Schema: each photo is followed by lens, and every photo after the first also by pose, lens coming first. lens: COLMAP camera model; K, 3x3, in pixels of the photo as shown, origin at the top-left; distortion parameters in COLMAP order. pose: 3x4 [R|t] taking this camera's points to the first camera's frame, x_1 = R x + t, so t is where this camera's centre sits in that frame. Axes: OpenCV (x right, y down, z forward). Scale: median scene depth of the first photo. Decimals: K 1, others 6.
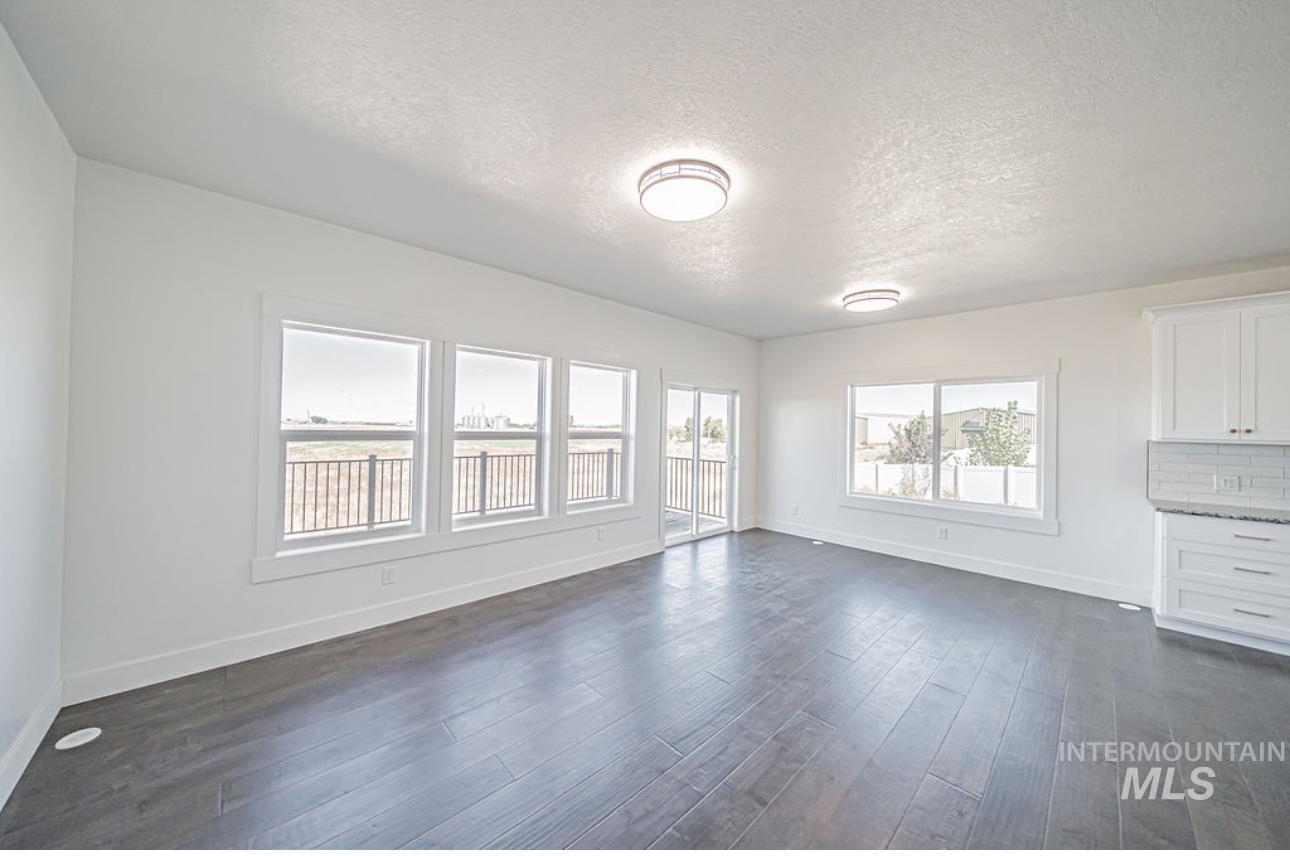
lens RADIAL K [[446.0, 0, 650.4], [0, 446.0, 421.8], [0, 0, 1]] dist [-0.005420, -0.000386]
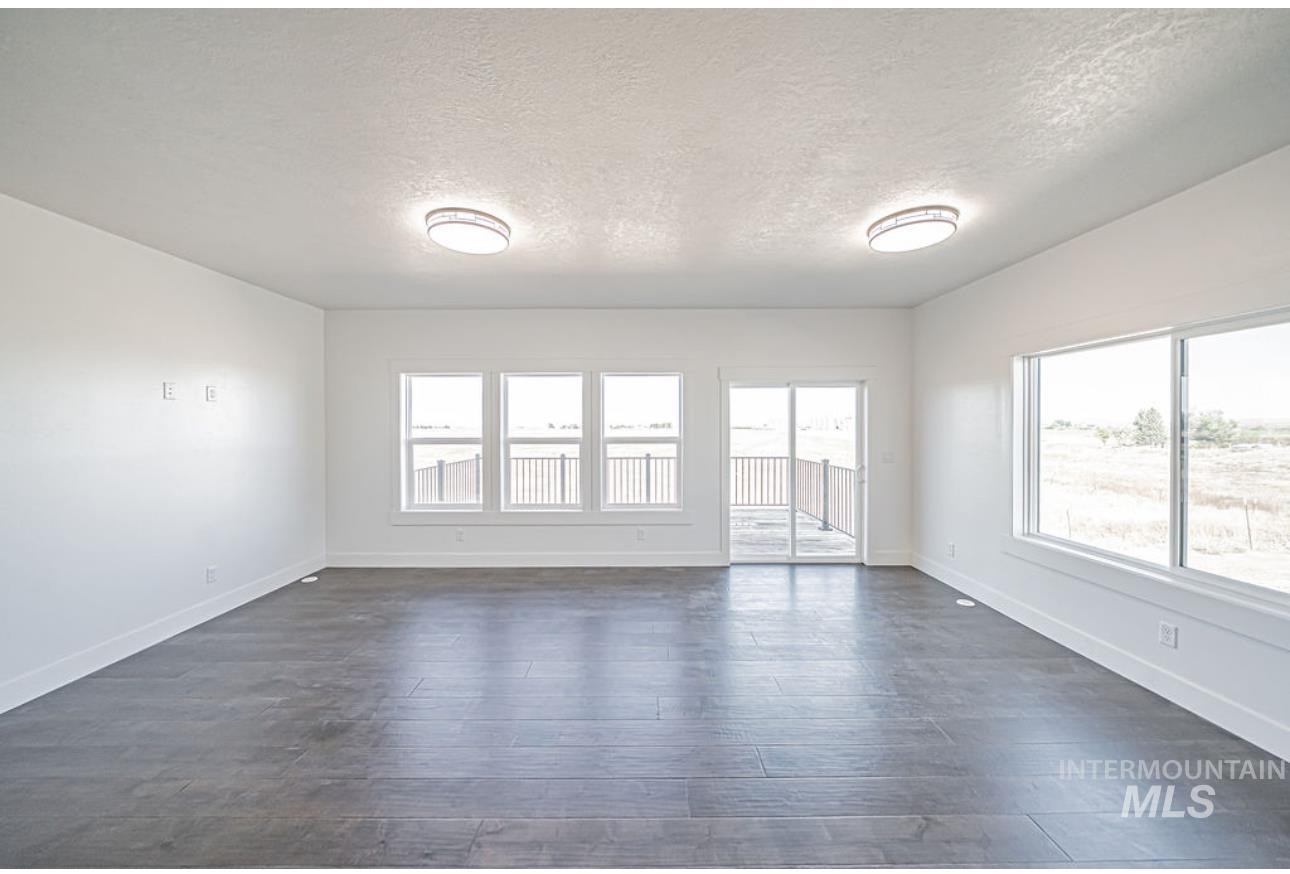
lens RADIAL K [[454.6, 0, 647.3], [0, 454.6, 429.3], [0, 0, 1]] dist [-0.006050, -0.000020]
pose [[0.714658, -0.015429, -0.699304, 0.577740], [0.024273, 0.999702, 0.002750, 0.002770], [0.699053, -0.018940, 0.714819, 0.224945]]
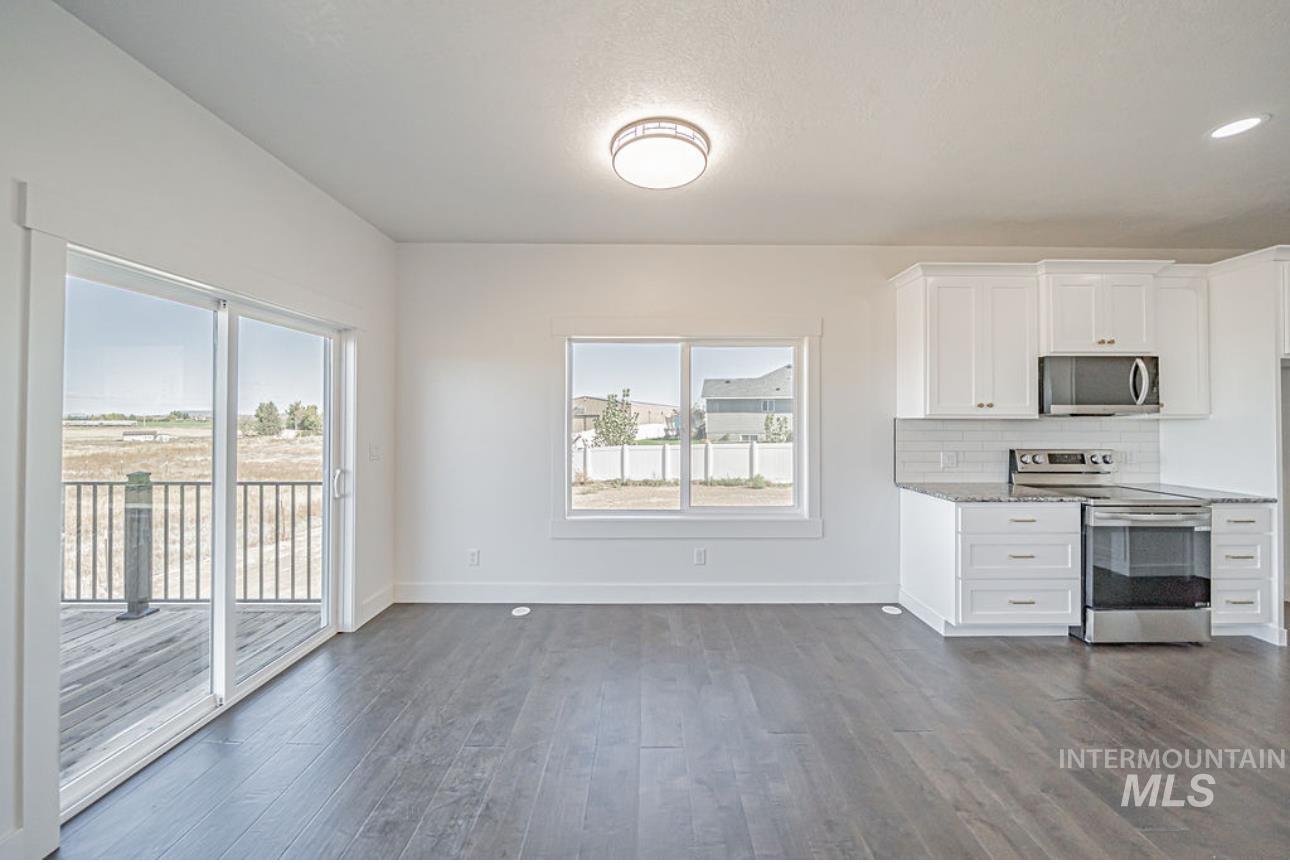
lens RADIAL K [[446.0, 0, 647.2], [0, 446.0, 412.7], [0, 0, 1]] dist [-0.005420, -0.000386]
pose [[0.698293, -0.009397, 0.715750, 0.095993], [0.003414, 0.999946, 0.009798, 0.016291], [-0.715804, -0.004399, 0.698288, 0.555688]]
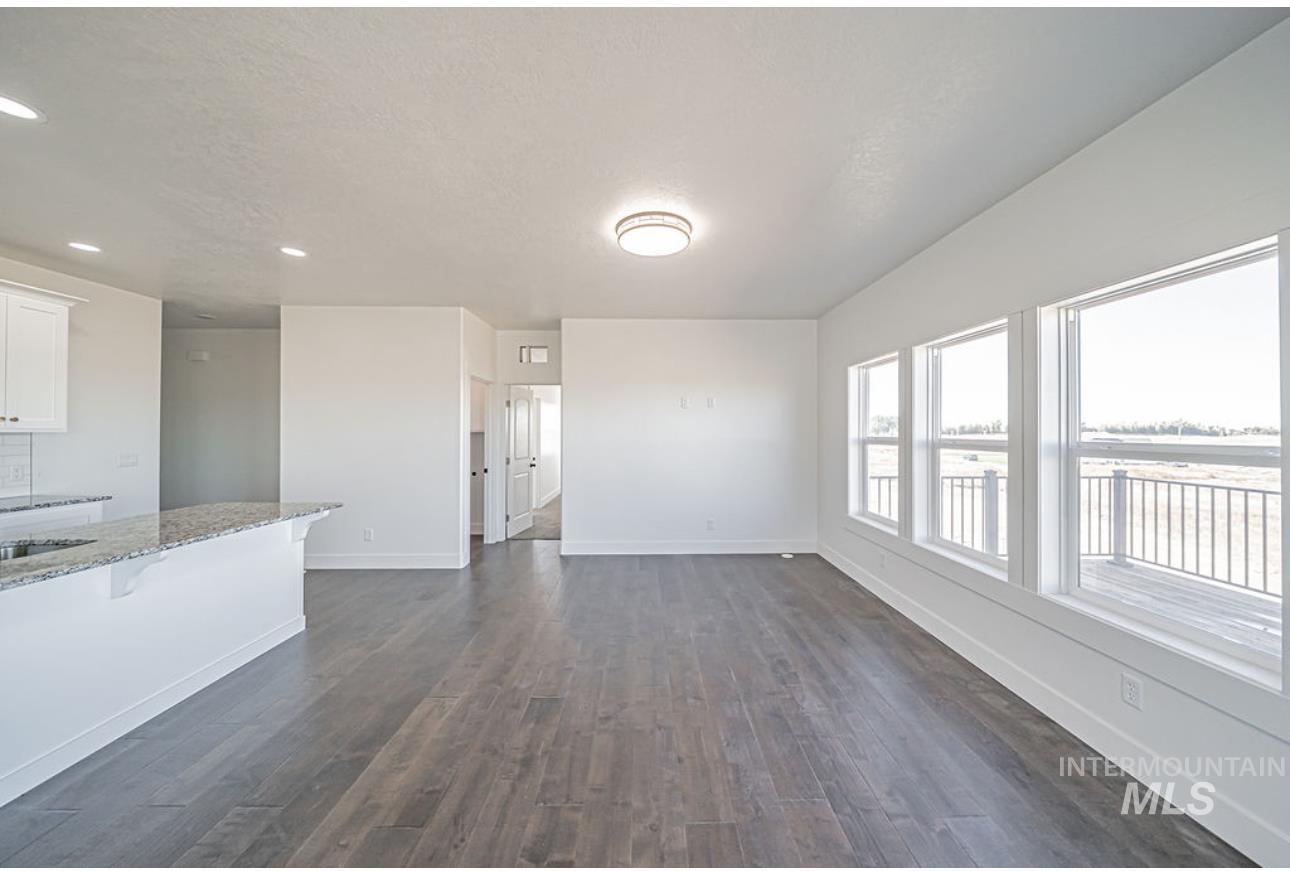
lens RADIAL K [[454.6, 0, 648.6], [0, 454.6, 427.0], [0, 0, 1]] dist [-0.006050, -0.000020]
pose [[-0.696236, -0.025432, -0.717362, 0.454044], [-0.007200, 0.999569, -0.028449, 0.021164], [0.717776, -0.014642, -0.696120, 0.875677]]
